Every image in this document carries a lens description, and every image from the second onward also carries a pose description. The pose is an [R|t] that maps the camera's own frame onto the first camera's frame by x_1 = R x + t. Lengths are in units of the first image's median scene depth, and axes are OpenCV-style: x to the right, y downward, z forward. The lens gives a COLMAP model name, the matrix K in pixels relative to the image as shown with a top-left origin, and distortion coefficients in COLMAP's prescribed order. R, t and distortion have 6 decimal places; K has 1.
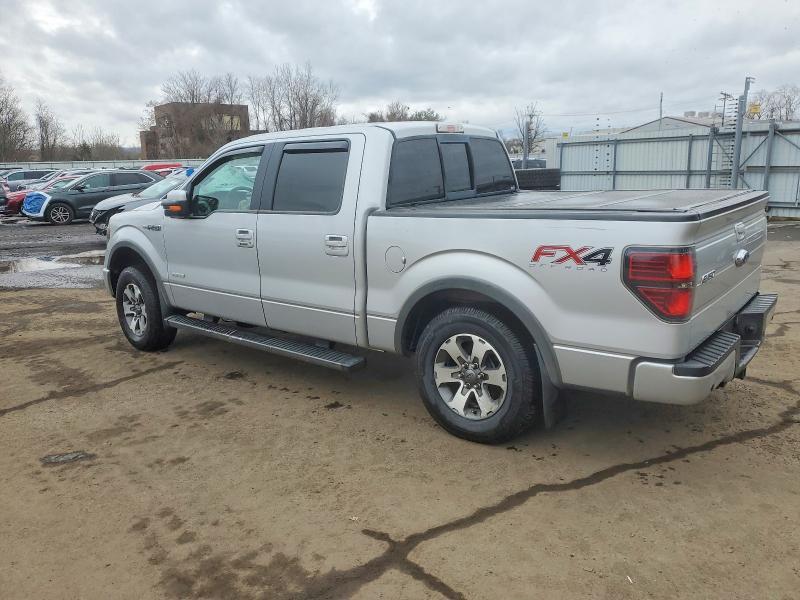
lens RADIAL K [[633.3, 0, 400.0], [0, 633.3, 300.0], [0, 0, 1]] dist [0.073293, -0.005357]
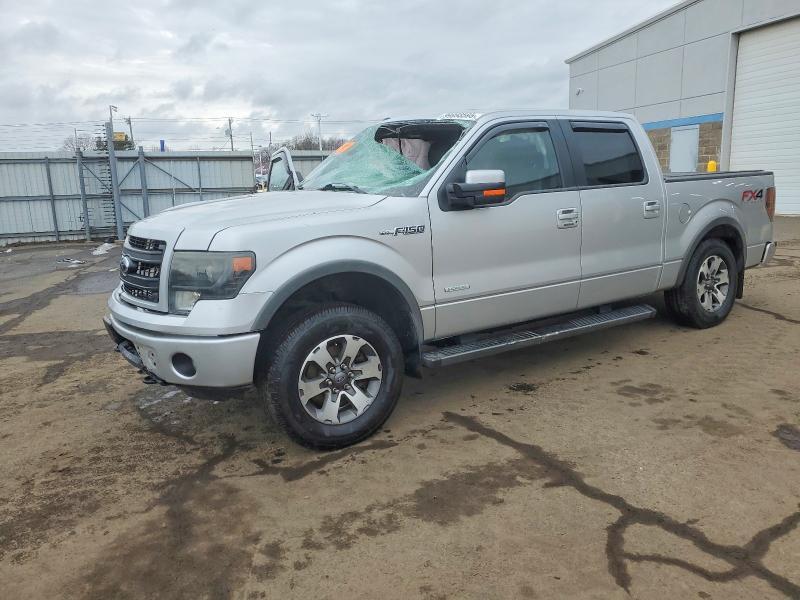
lens RADIAL K [[605.8, 0, 400.0], [0, 605.8, 300.0], [0, 0, 1]] dist [-0.002032, -0.000790]
pose [[0.275430, -0.177623, 0.944769, -0.956907], [0.222103, 0.967950, 0.117231, -0.114861], [-0.935312, 0.177547, 0.306053, 0.806463]]
